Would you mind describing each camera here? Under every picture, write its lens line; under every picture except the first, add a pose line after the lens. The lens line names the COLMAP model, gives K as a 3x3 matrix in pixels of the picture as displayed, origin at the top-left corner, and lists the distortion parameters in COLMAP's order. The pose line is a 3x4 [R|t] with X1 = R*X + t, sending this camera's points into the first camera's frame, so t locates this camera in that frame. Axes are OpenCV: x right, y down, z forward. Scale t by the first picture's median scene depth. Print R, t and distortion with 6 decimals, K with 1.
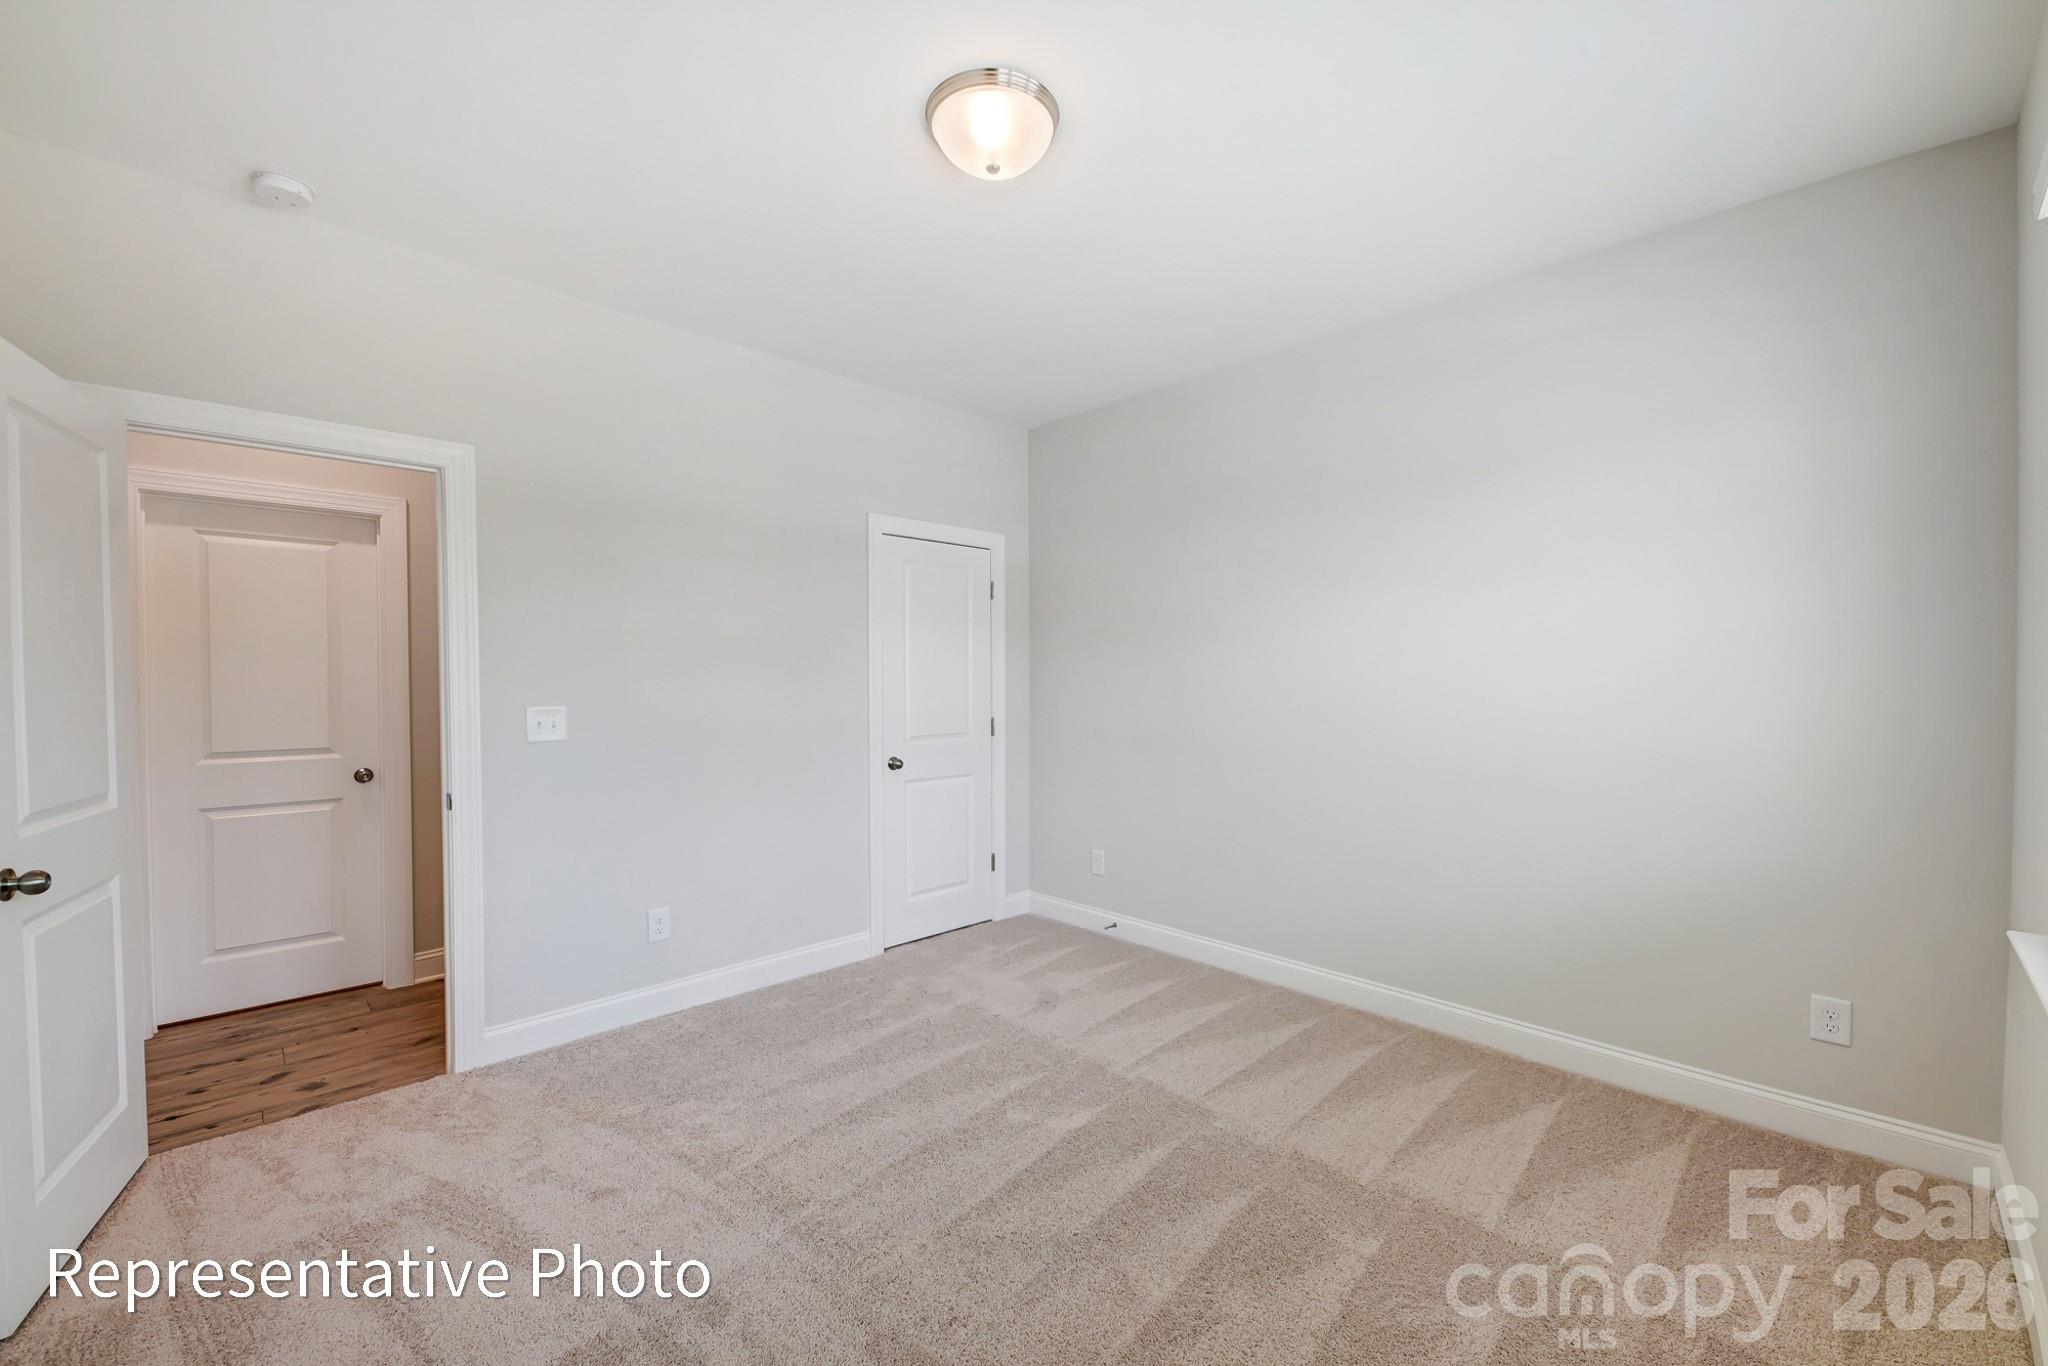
lens RADIAL K [[812.7, 0, 1025.4], [0, 812.7, 695.3], [0, 0, 1]] dist [0.016156, -0.009542]
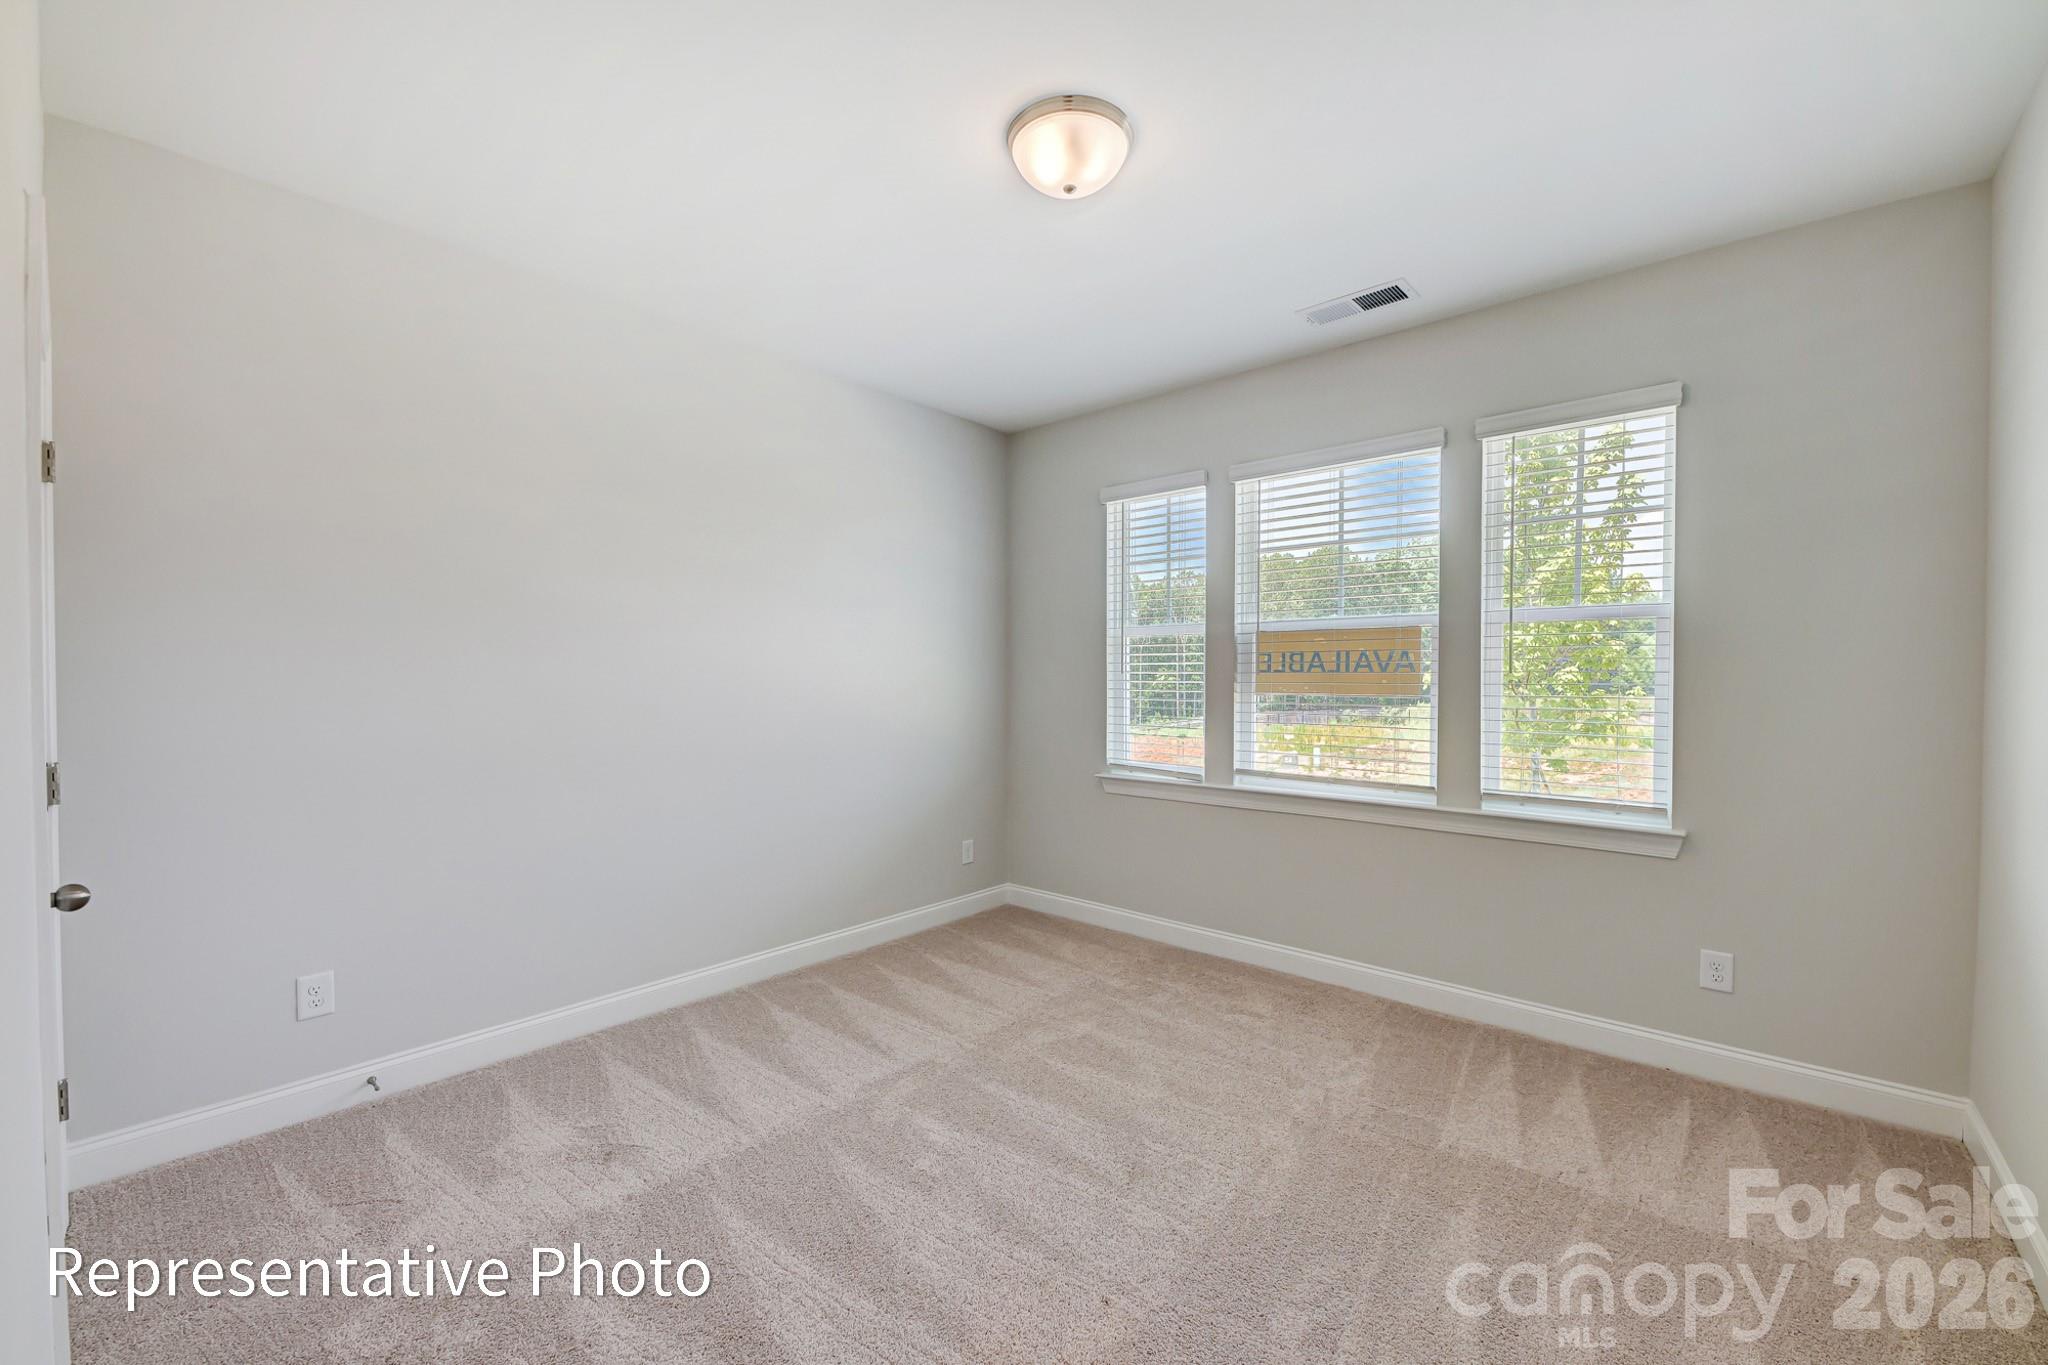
lens RADIAL K [[812.7, 0, 1025.4], [0, 812.7, 694.8], [0, 0, 1]] dist [0.016156, -0.009542]
pose [[-0.087133, -0.012065, 0.996124, -0.691148], [0.016179, 0.999778, 0.013525, -0.005419], [-0.996065, 0.017295, -0.086918, 0.732574]]
